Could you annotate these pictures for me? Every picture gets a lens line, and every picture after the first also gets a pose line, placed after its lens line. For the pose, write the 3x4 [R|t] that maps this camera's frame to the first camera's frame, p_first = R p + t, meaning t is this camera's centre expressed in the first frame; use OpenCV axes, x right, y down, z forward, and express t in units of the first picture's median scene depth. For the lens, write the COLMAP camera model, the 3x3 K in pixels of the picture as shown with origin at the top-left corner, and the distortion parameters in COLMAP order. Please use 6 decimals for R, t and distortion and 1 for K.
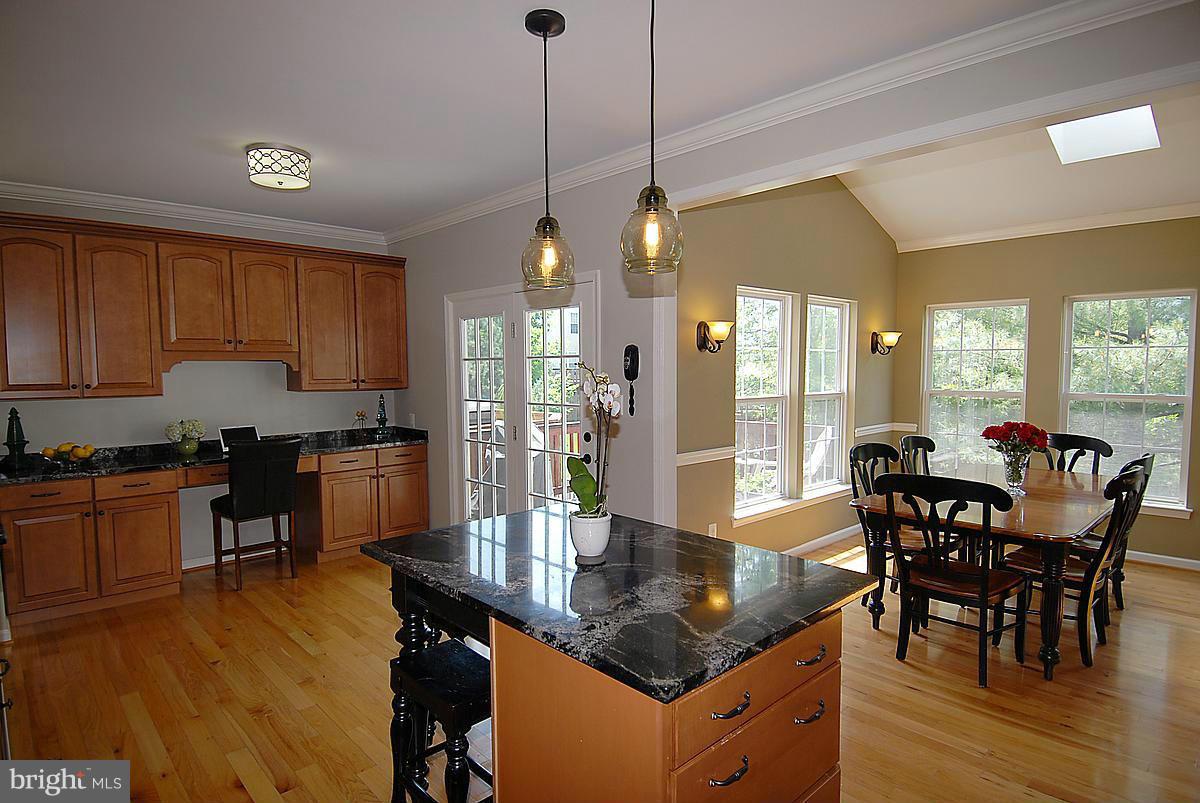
lens RADIAL K [[656.3, 0, 599.9], [0, 656.3, 406.1], [0, 0, 1]] dist [0.064460, -0.065324]
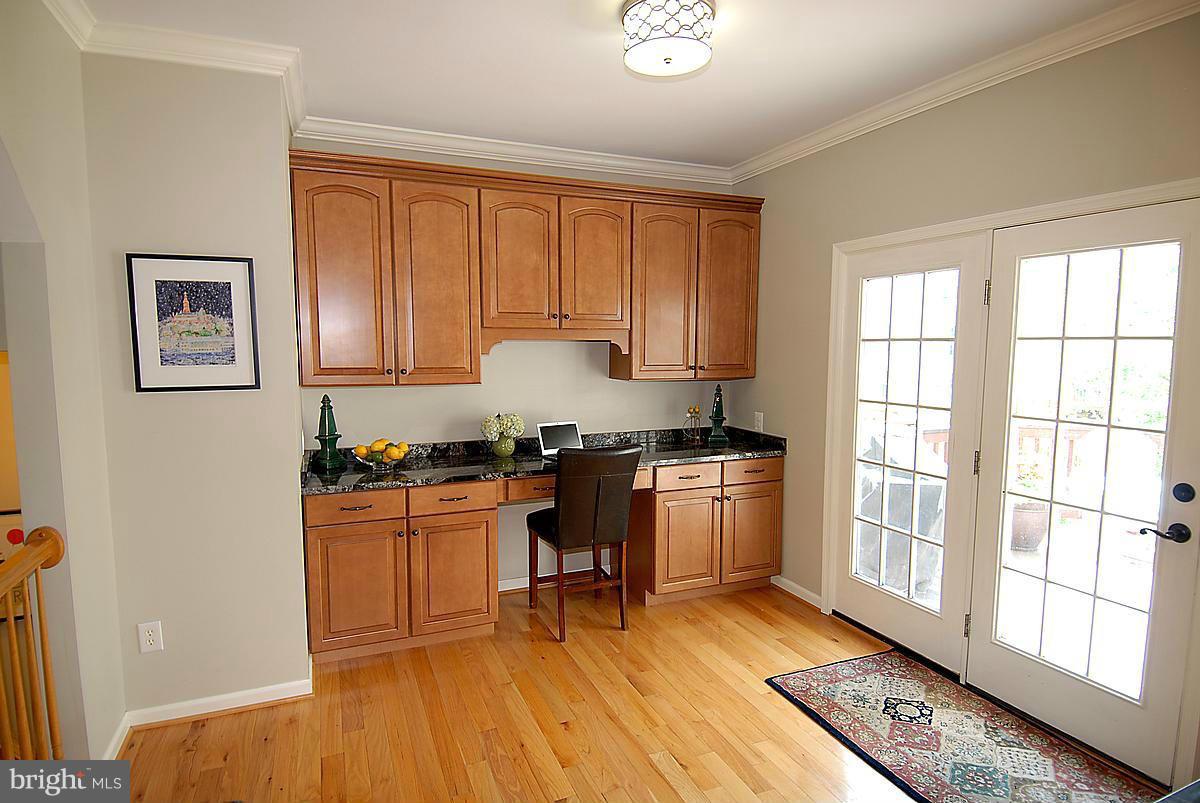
lens RADIAL K [[656.3, 0, 599.9], [0, 656.3, 406.1], [0, 0, 1]] dist [0.064460, -0.065324]
pose [[0.939237, 0.044581, -0.340362, -0.247695], [-0.031347, 0.998527, 0.044287, -0.028079], [0.341835, -0.030927, 0.939251, 0.300934]]
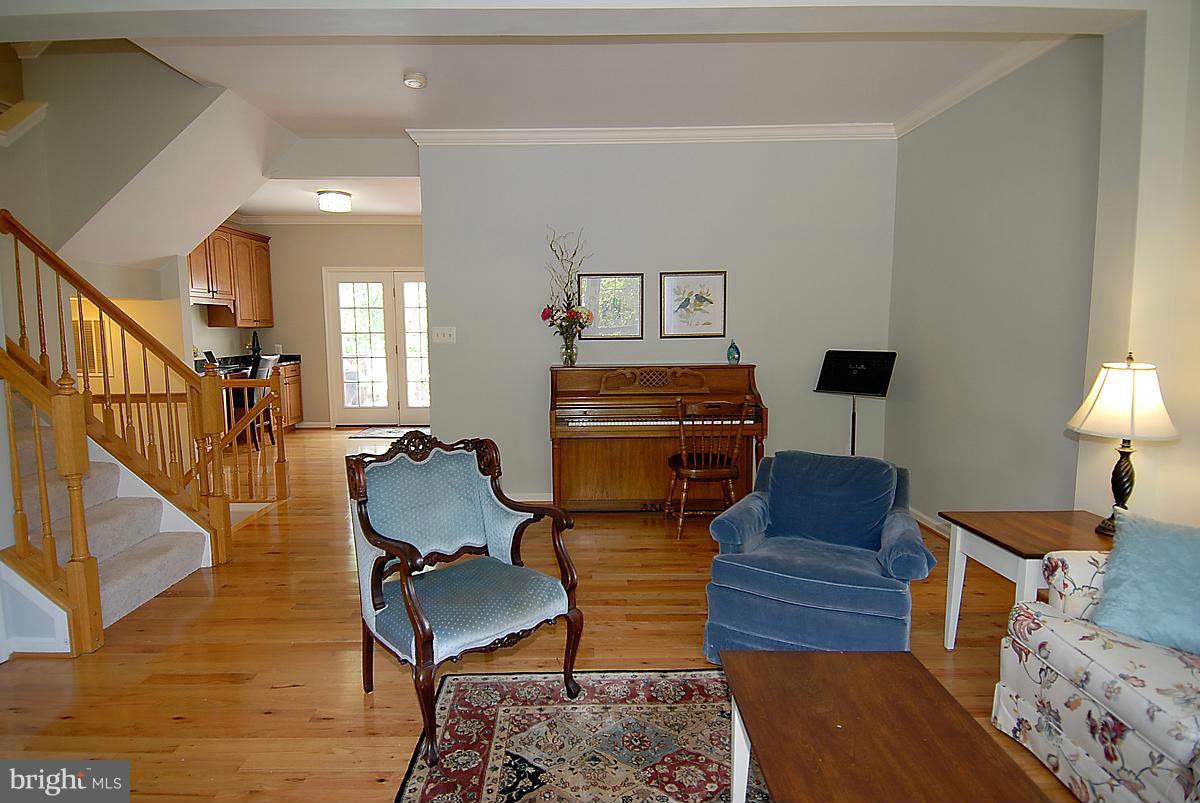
lens RADIAL K [[656.3, 0, 599.9], [0, 656.3, 406.1], [0, 0, 1]] dist [0.064460, -0.065324]
pose [[0.675161, -0.089302, 0.732245, -1.111607], [0.045990, 0.995810, 0.079041, 0.080804], [-0.736235, -0.019690, 0.676439, -0.664324]]
